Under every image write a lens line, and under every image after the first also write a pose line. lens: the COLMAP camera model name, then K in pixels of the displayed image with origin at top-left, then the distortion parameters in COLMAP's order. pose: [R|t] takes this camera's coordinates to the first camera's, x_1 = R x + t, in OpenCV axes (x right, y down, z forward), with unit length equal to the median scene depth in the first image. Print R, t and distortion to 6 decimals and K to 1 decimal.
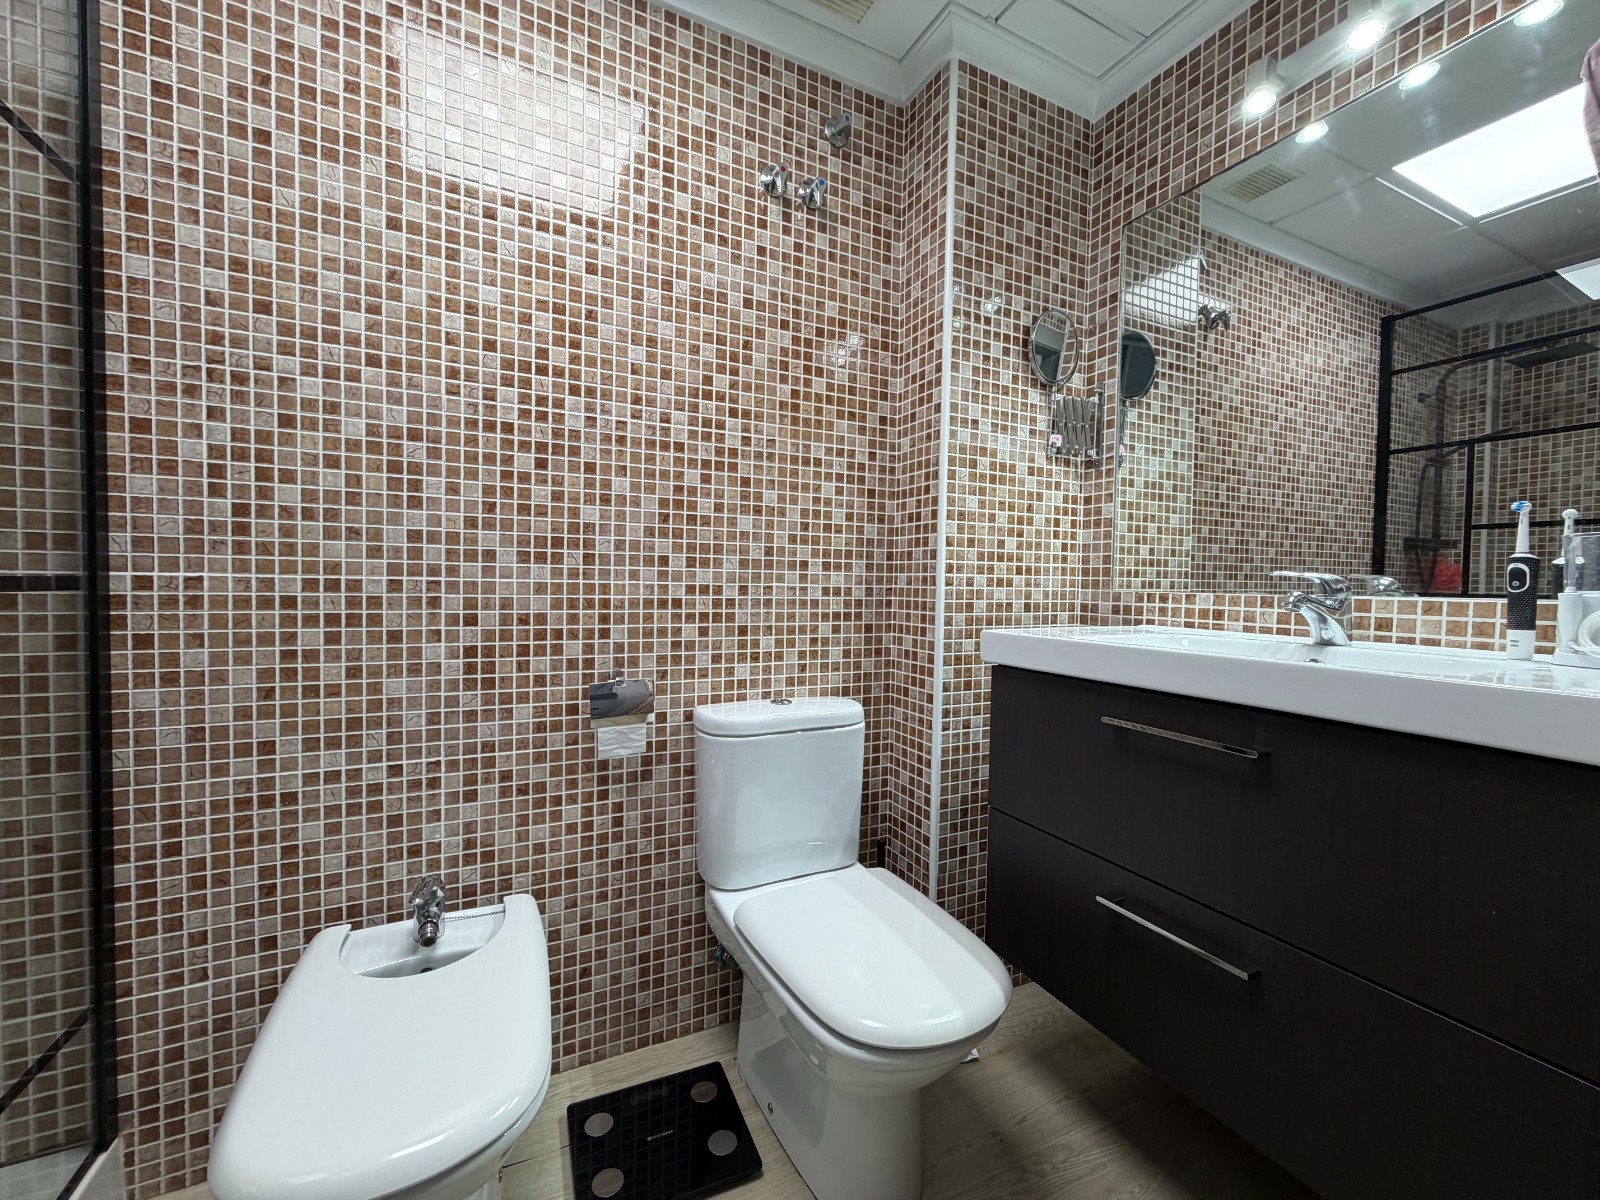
lens RADIAL K [[642.1, 0, 793.8], [0, 642.1, 592.7], [0, 0, 1]] dist [0.000640, -0.000324]
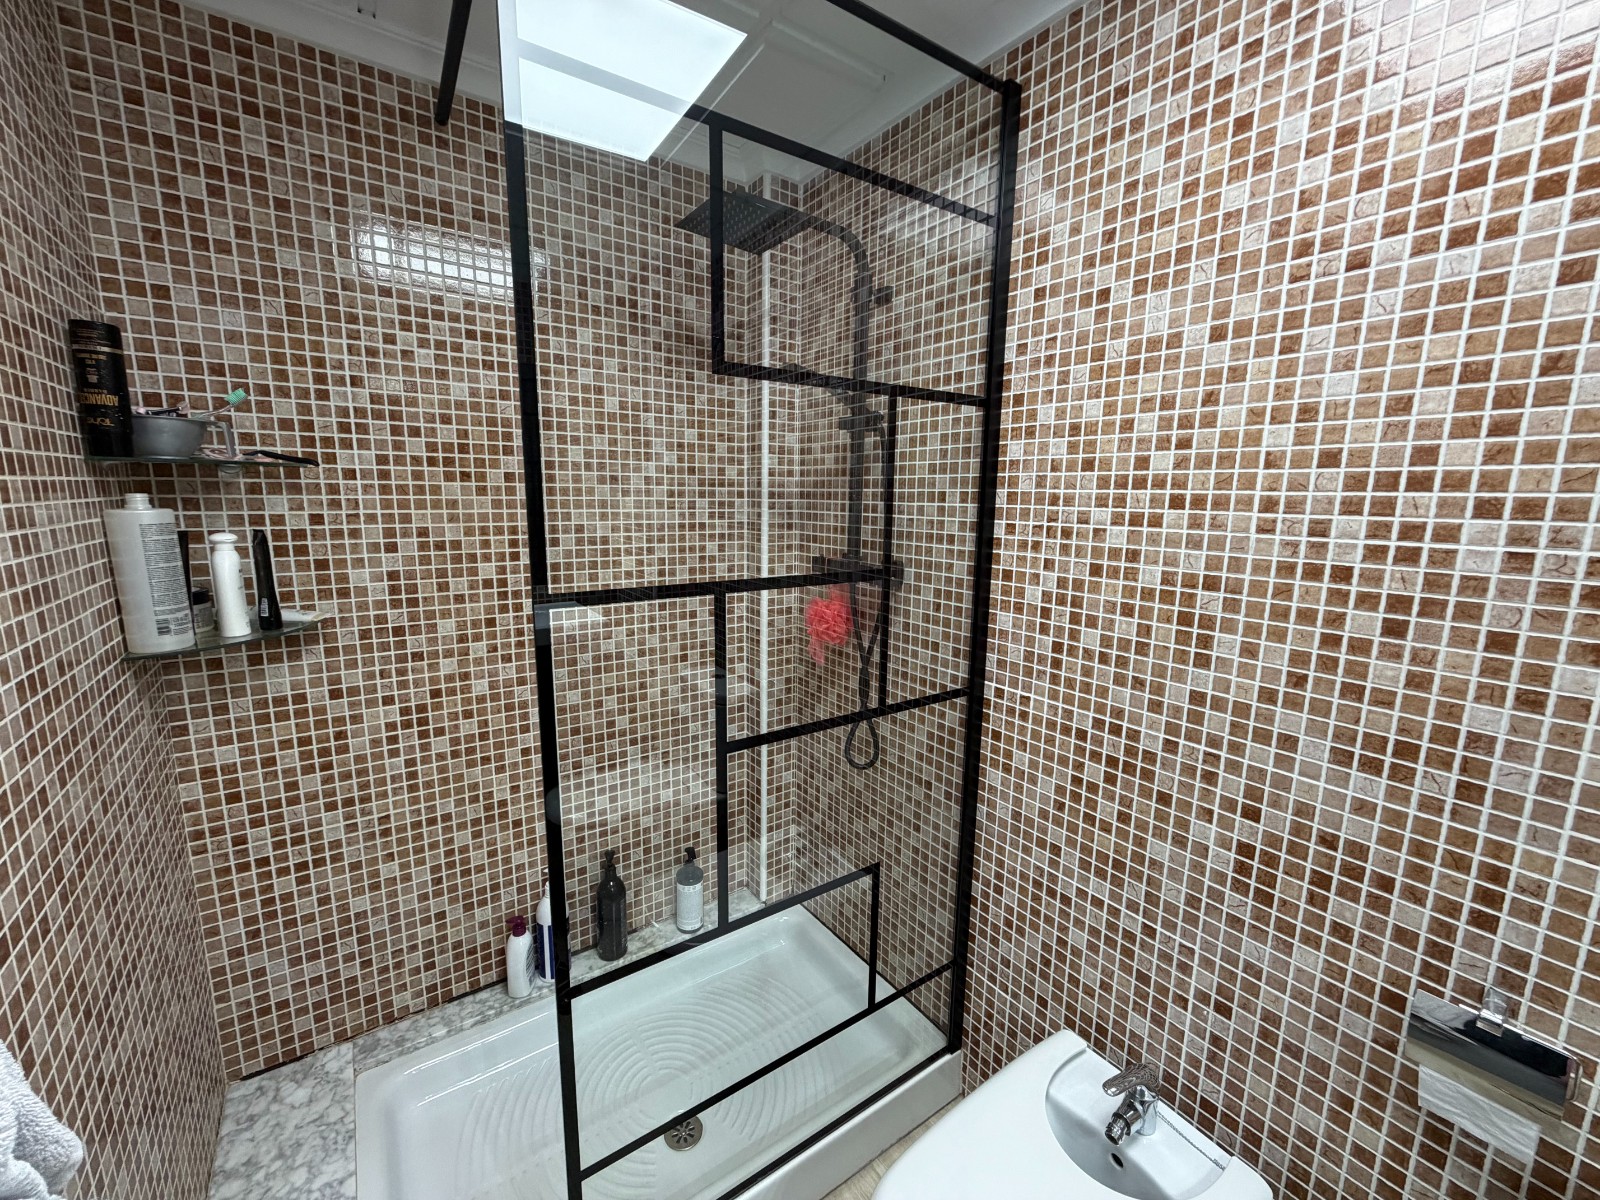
lens RADIAL K [[642.1, 0, 798.9], [0, 642.1, 604.7], [0, 0, 1]] dist [0.000640, -0.000324]
pose [[0.147362, 0.153211, -0.977144, 0.159711], [-0.040485, 0.988036, 0.148814, -0.325370], [0.988254, 0.017630, 0.151801, 0.340718]]
